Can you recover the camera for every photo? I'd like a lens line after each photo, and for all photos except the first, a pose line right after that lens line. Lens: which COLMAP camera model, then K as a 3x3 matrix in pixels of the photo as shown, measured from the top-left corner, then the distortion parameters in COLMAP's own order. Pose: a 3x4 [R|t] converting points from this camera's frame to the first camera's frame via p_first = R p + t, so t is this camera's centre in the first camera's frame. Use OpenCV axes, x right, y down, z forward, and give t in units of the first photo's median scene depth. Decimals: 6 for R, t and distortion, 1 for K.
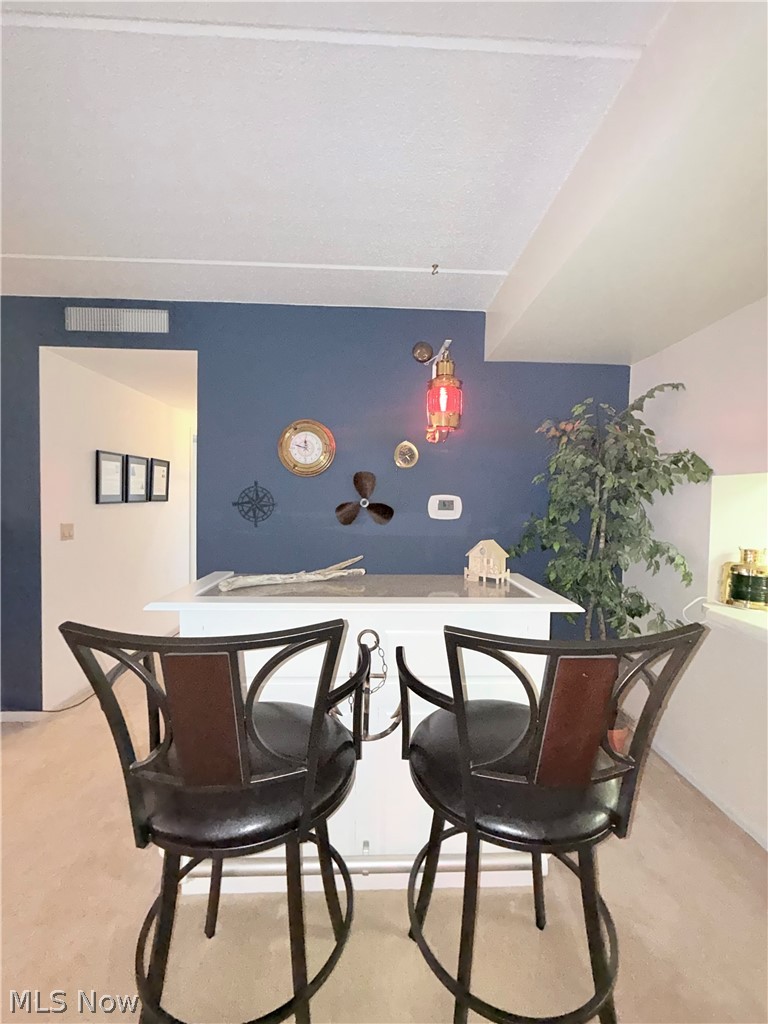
lens RADIAL K [[407.9, 0, 388.9], [0, 407.9, 512.3], [0, 0, 1]] dist [-0.000697, 0.000441]
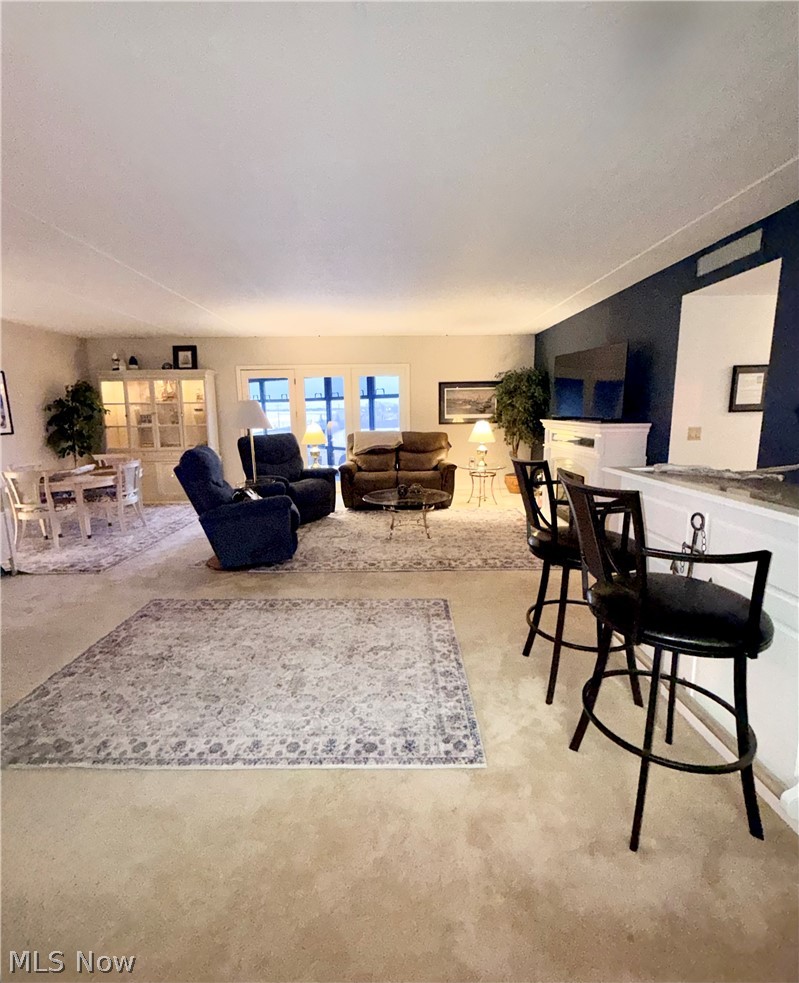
lens RADIAL K [[445.0, 0, 403.8], [0, 445.0, 484.1], [0, 0, 1]] dist [-0.005125, 0.000176]
pose [[-0.009152, 0.149372, -0.988739, 0.727358], [-0.022400, 0.988501, 0.149543, 0.016889], [0.999707, 0.023516, -0.005701, 0.084500]]
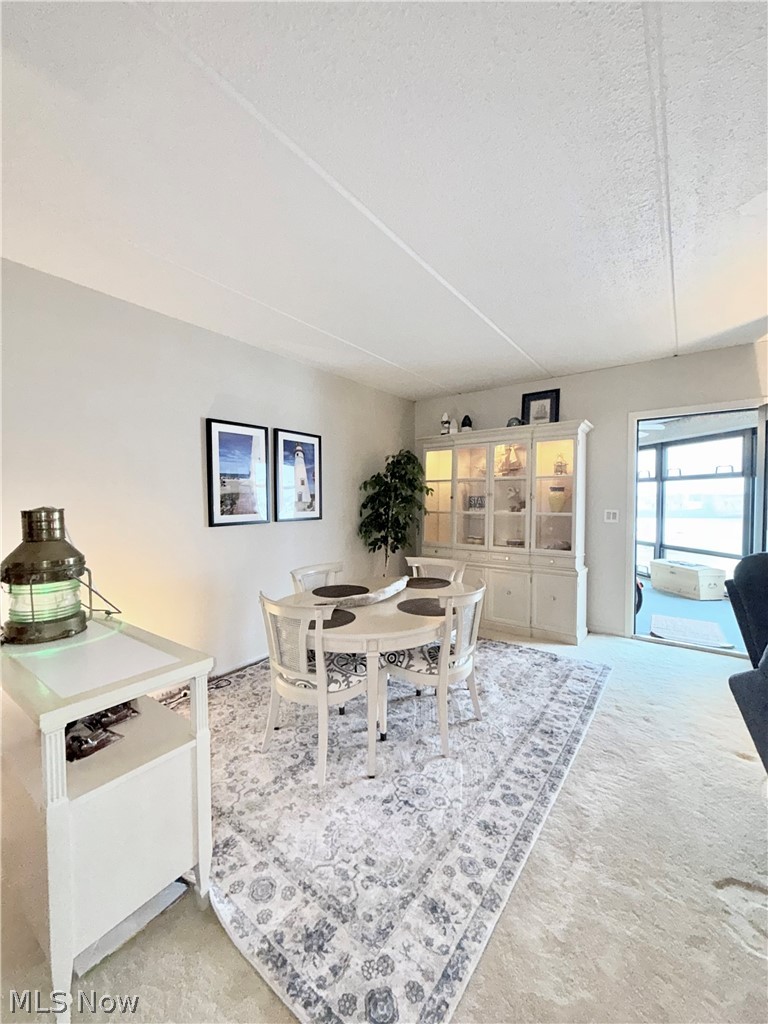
lens RADIAL K [[407.9, 0, 383.8], [0, 407.9, 510.0], [0, 0, 1]] dist [-0.000697, 0.000441]
pose [[-0.628498, 0.009071, -0.777759, -0.527407], [-0.034932, 0.998594, 0.039875, 0.044317], [0.777027, 0.052230, -0.627297, -0.812060]]
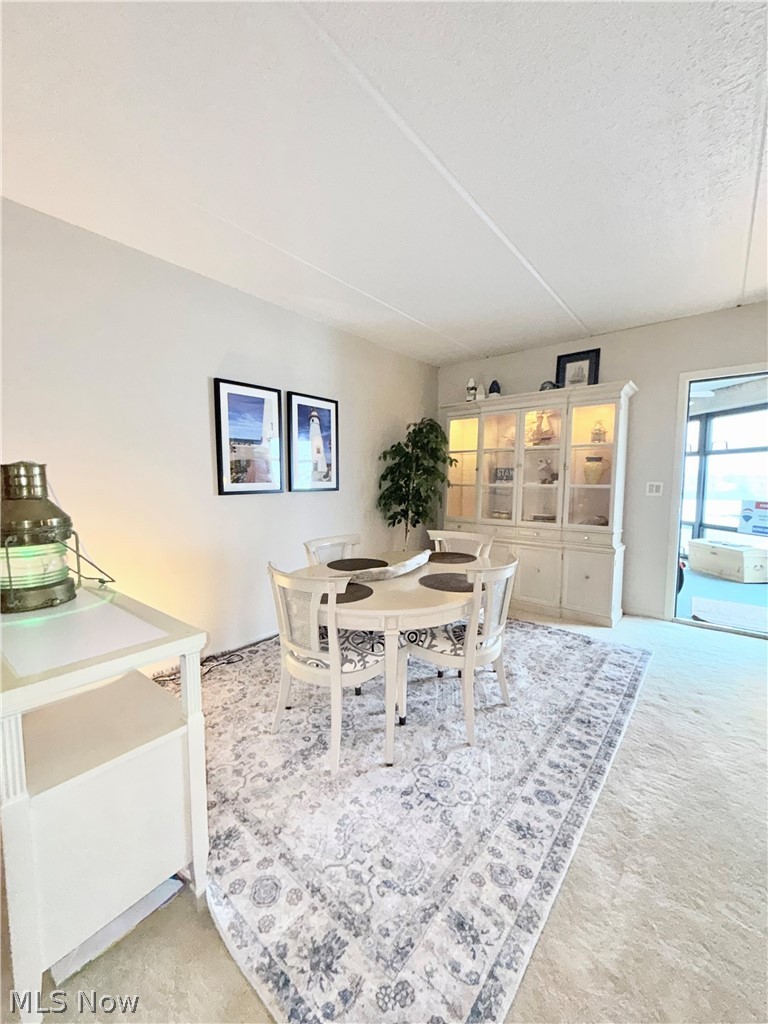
lens RADIAL K [[407.9, 0, 383.7], [0, 407.9, 510.0], [0, 0, 1]] dist [-0.000697, 0.000441]
pose [[-0.665309, 0.042315, -0.745368, -0.599255], [-0.039274, 0.995026, 0.091544, 0.080164], [0.745535, 0.090179, -0.660338, -0.872723]]
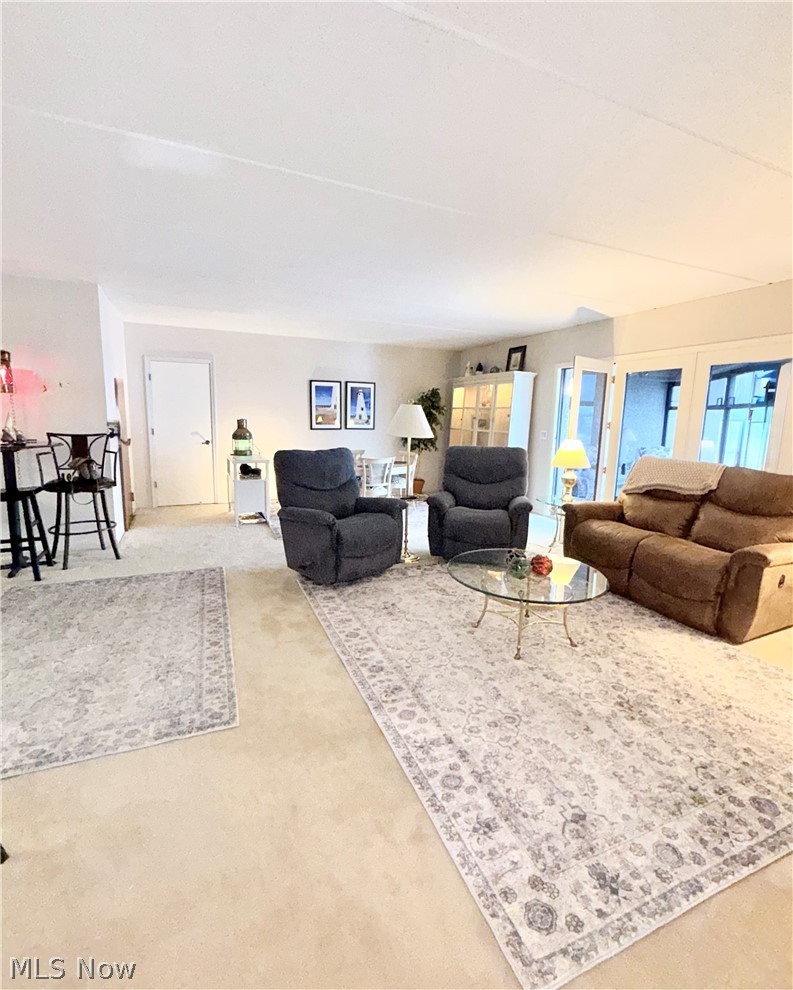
lens RADIAL K [[446.1, 0, 378.8], [0, 446.1, 487.0], [0, 0, 1]] dist [0.001150, -0.000339]
pose [[-0.934100, 0.024247, -0.356188, -0.508395], [-0.046317, 0.981029, 0.188248, -0.046056], [0.353995, 0.192340, -0.915256, 0.986233]]
